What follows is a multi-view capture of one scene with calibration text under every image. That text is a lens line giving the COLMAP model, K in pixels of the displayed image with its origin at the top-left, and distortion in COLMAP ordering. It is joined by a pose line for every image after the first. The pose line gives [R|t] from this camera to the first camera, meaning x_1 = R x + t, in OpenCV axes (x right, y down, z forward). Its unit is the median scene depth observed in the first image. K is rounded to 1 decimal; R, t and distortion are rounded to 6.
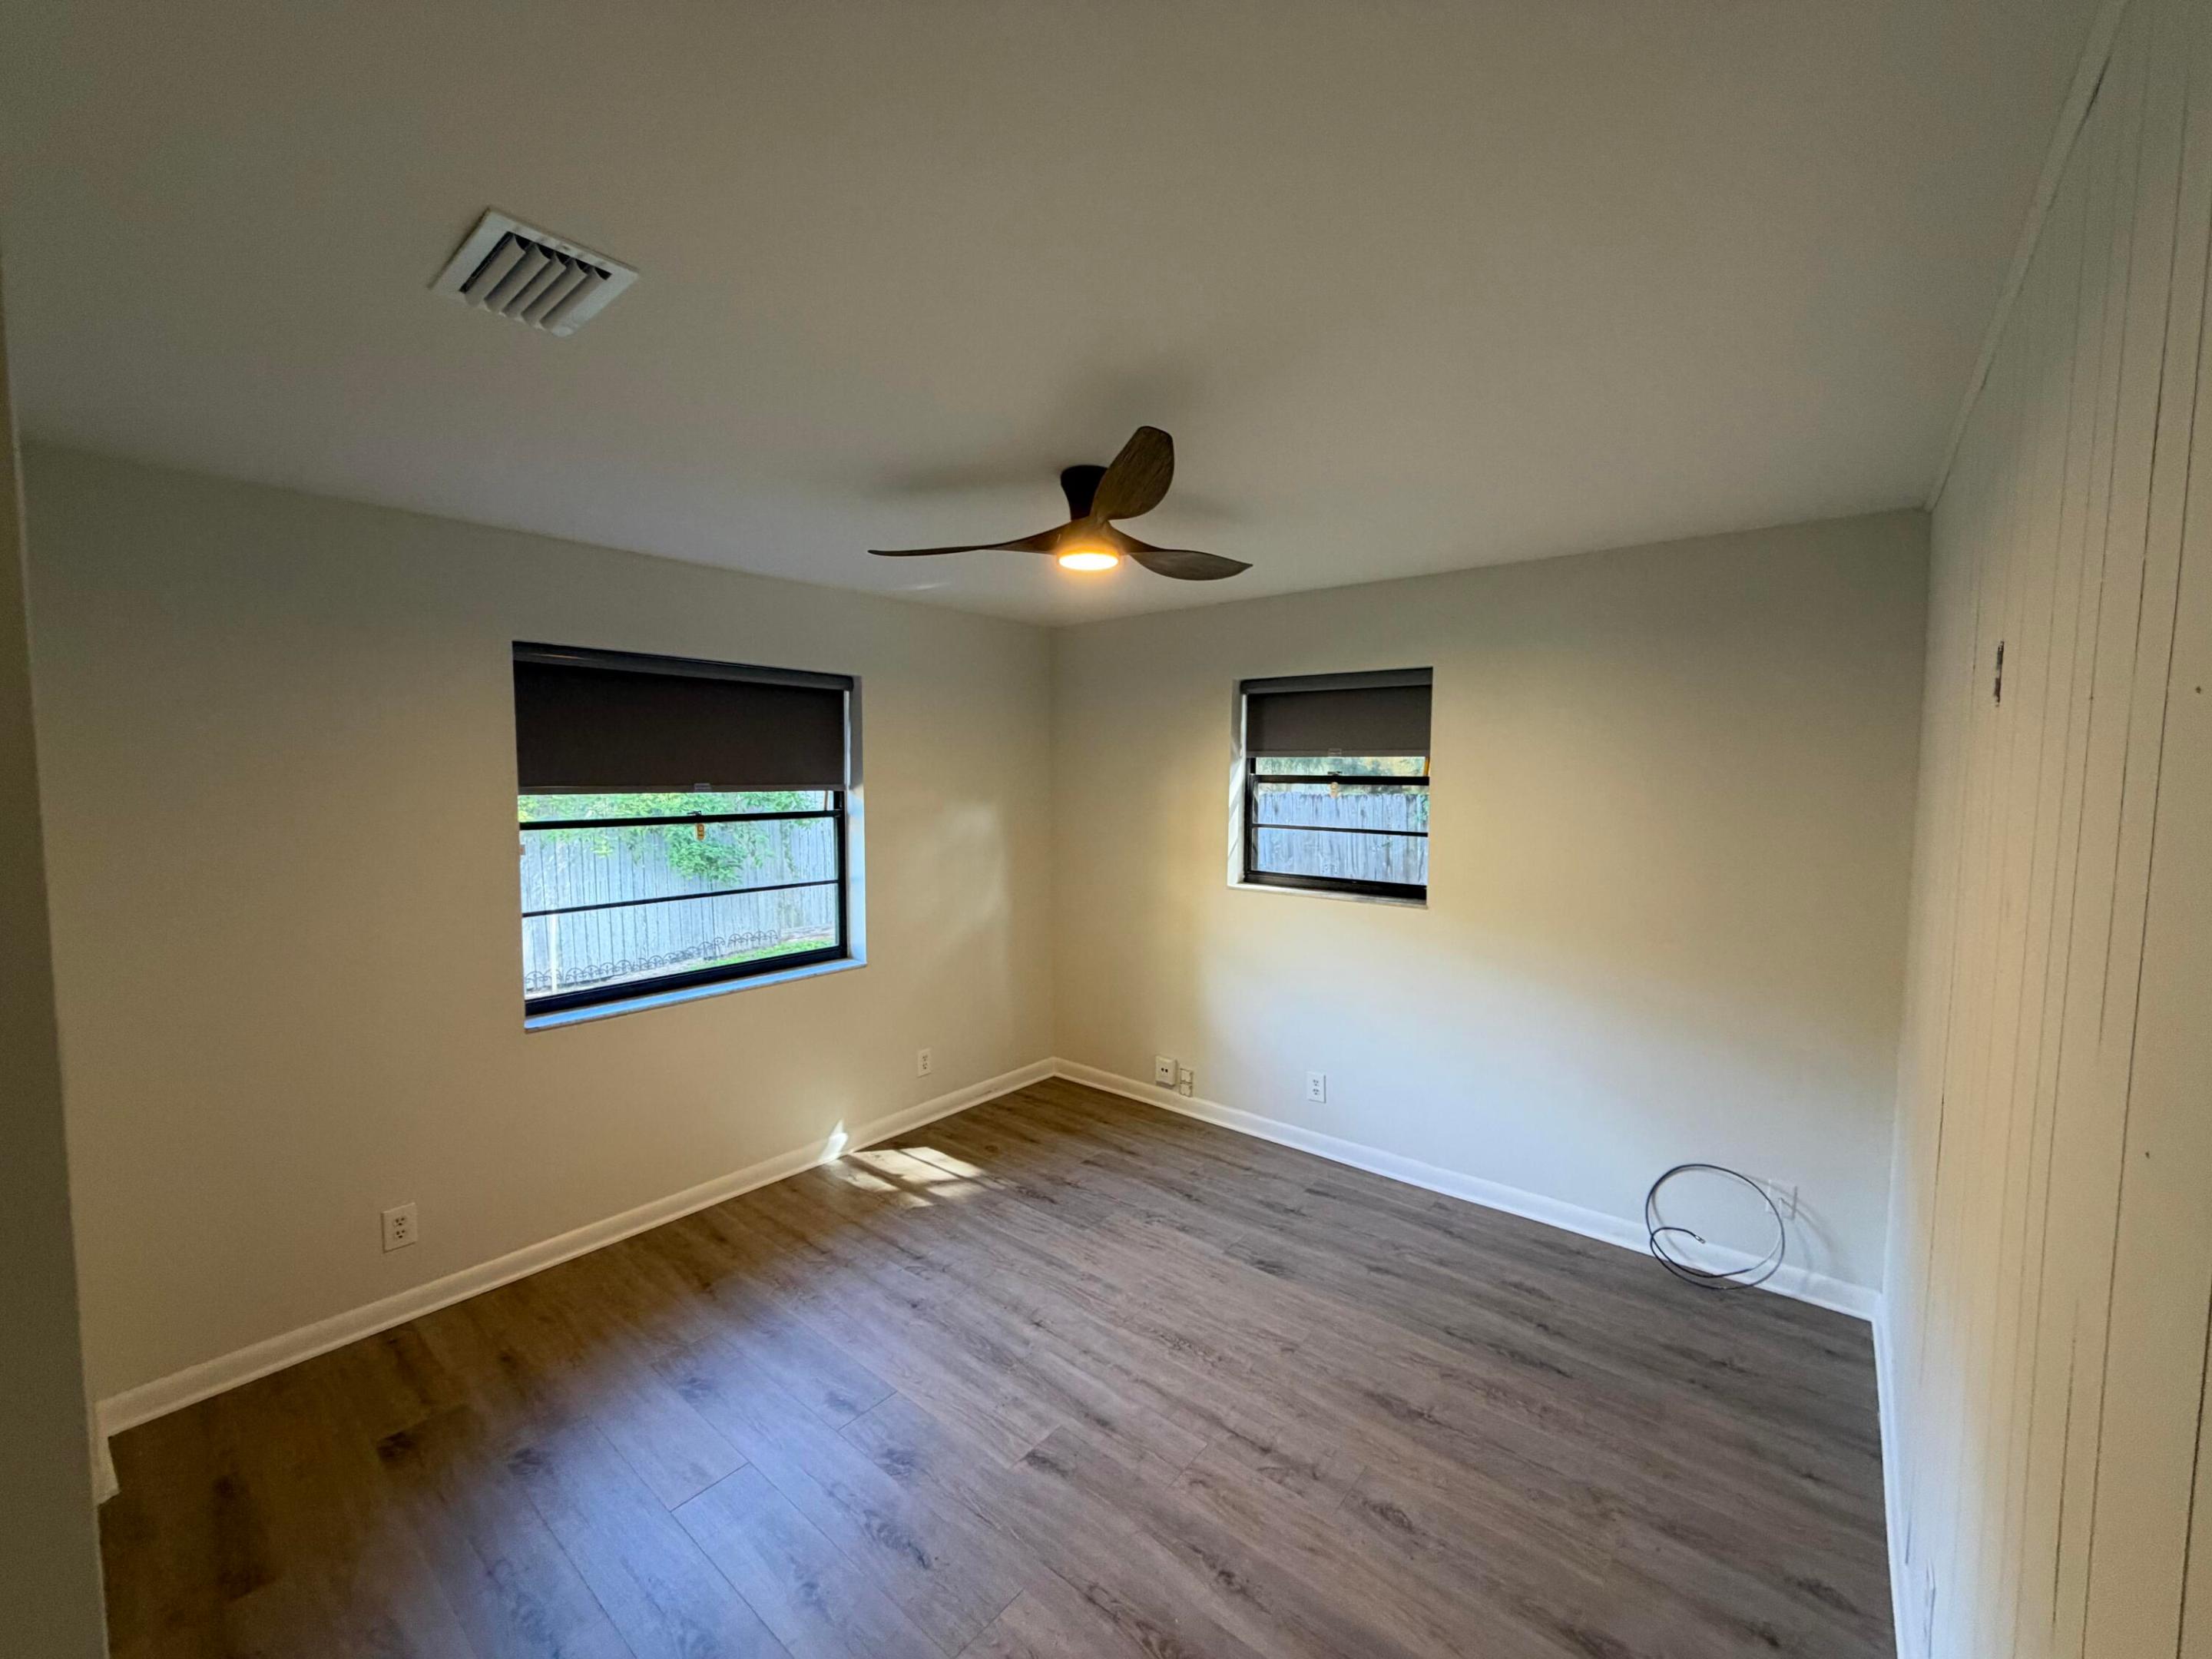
lens RADIAL K [[886.9, 0, 1098.0], [0, 886.9, 829.2], [0, 0, 1]] dist [0.002680, -0.000304]
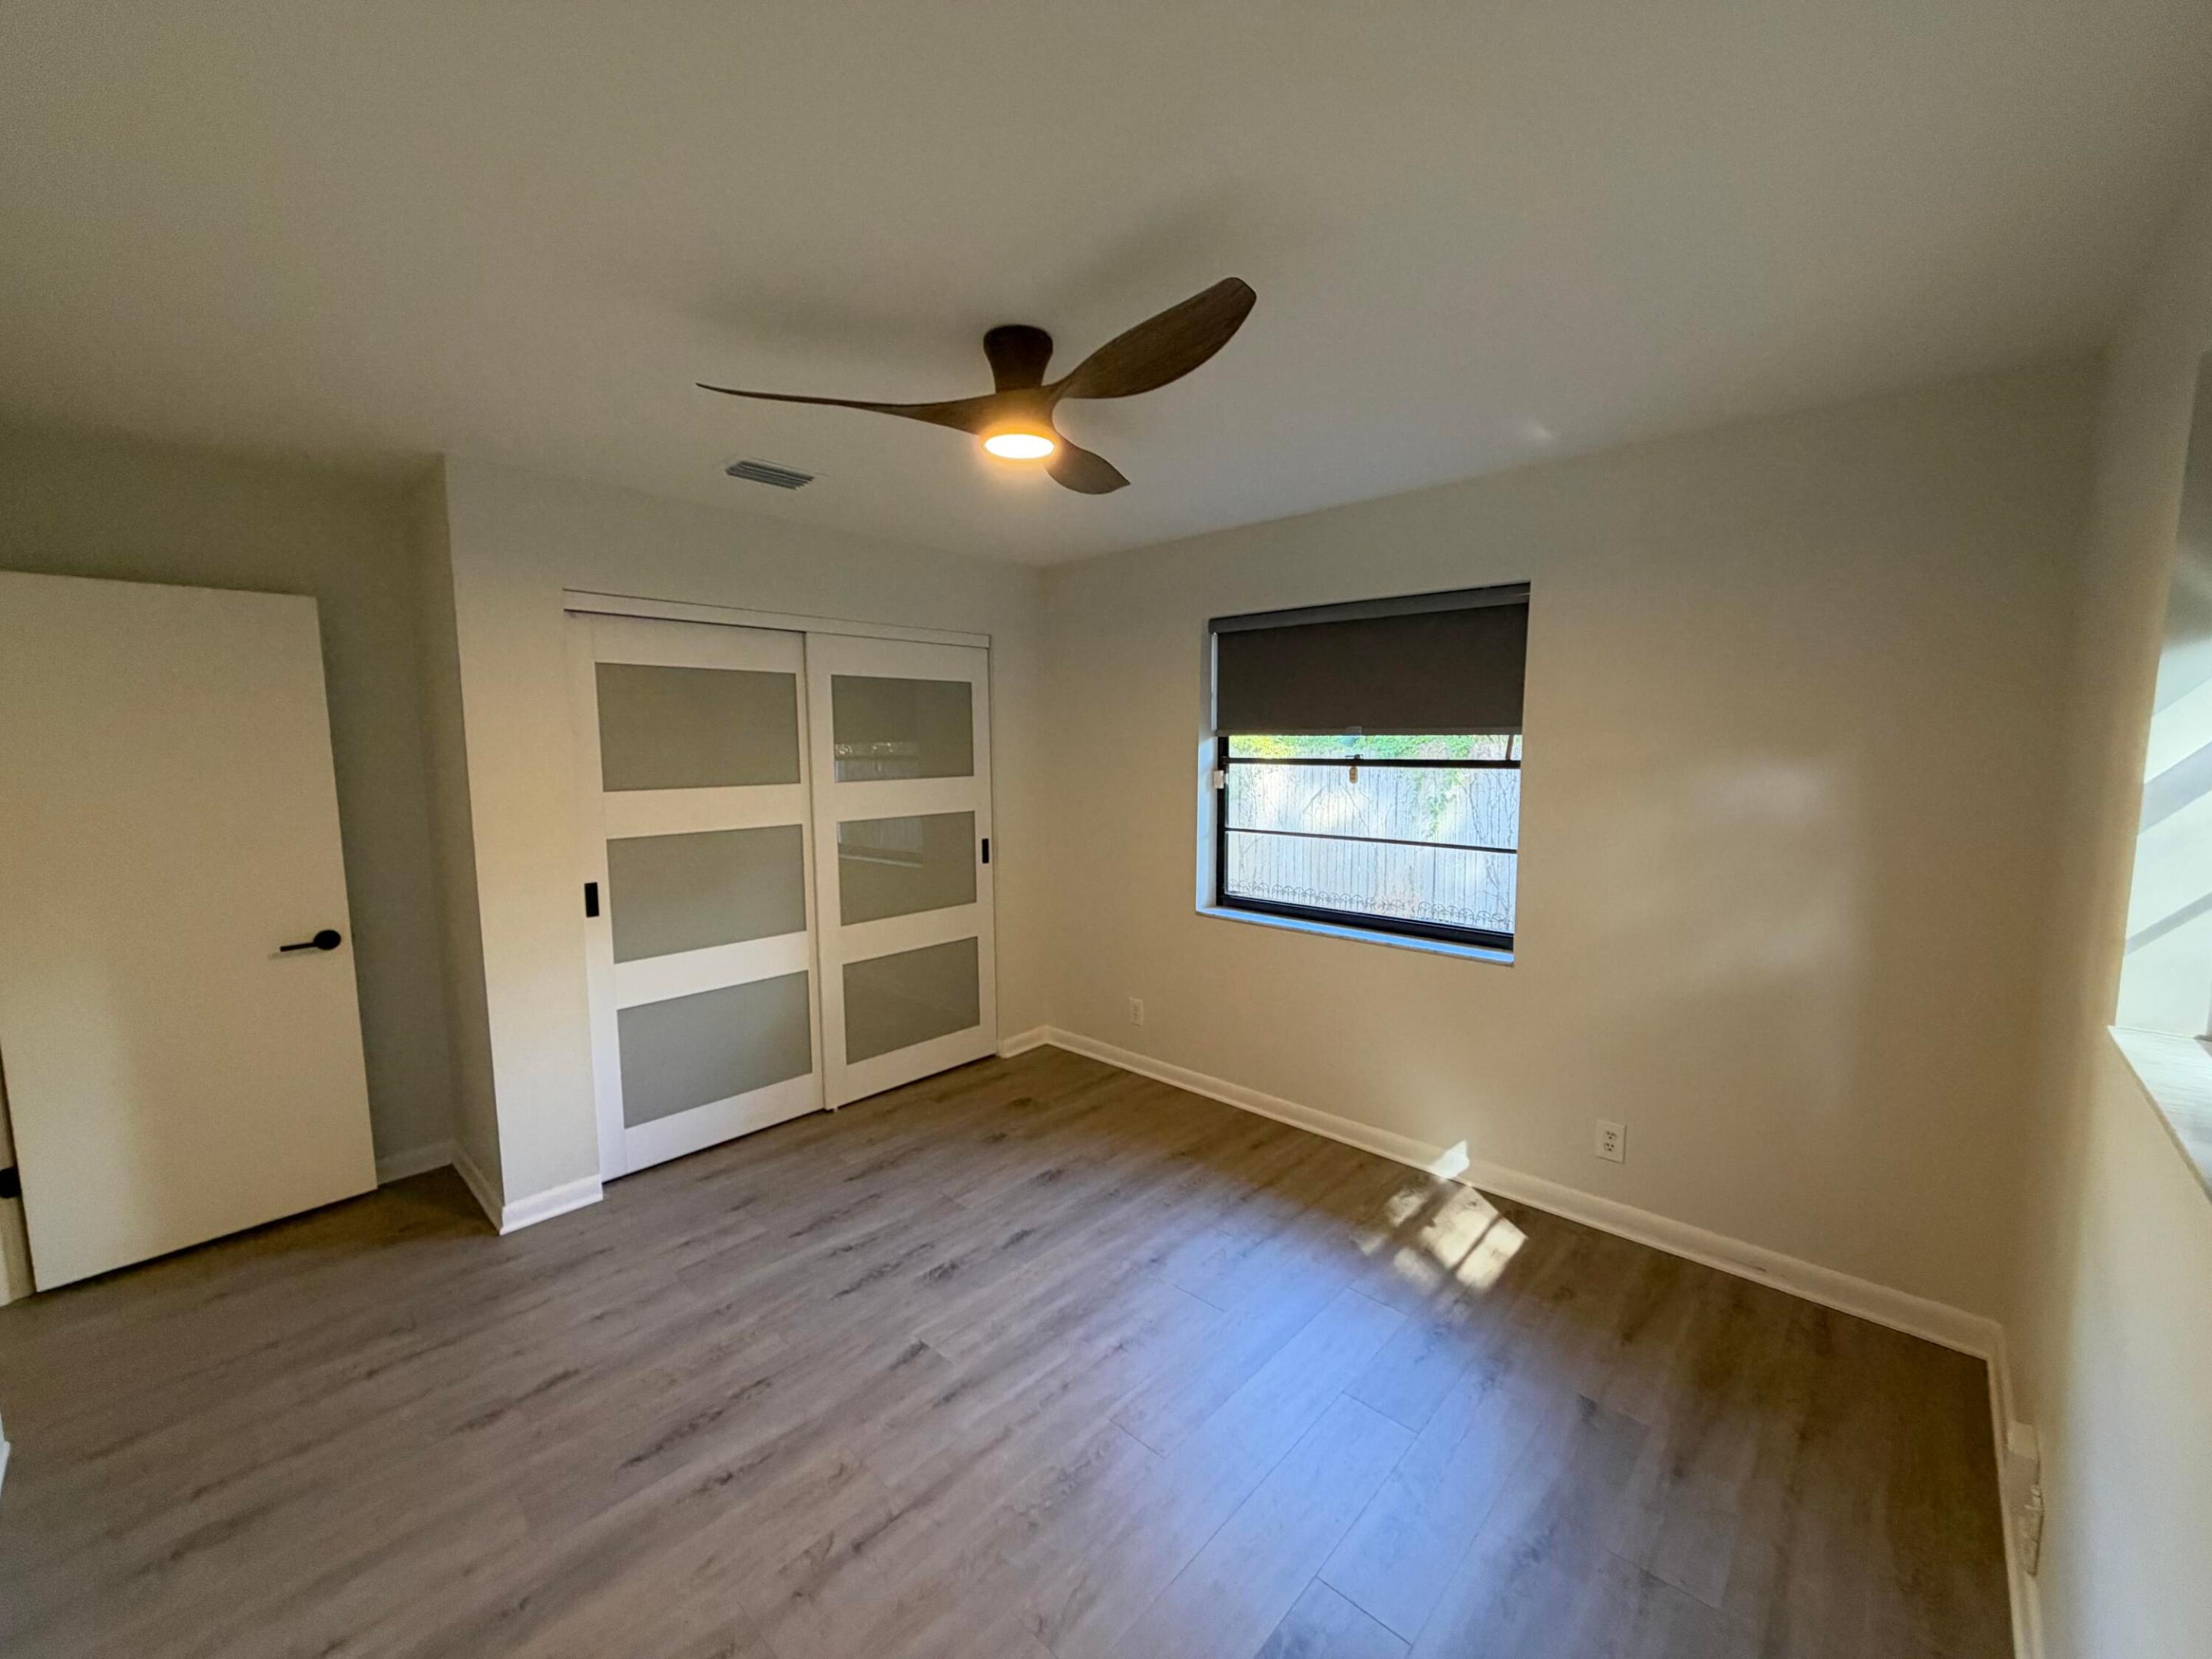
lens RADIAL K [[886.9, 0, 1098.0], [0, 886.9, 829.2], [0, 0, 1]] dist [0.002680, -0.000304]
pose [[-0.060770, 0.101054, -0.993023, 0.765607], [-0.055683, 0.992969, 0.104456, -0.032808], [0.996597, 0.061642, -0.054716, 1.030664]]
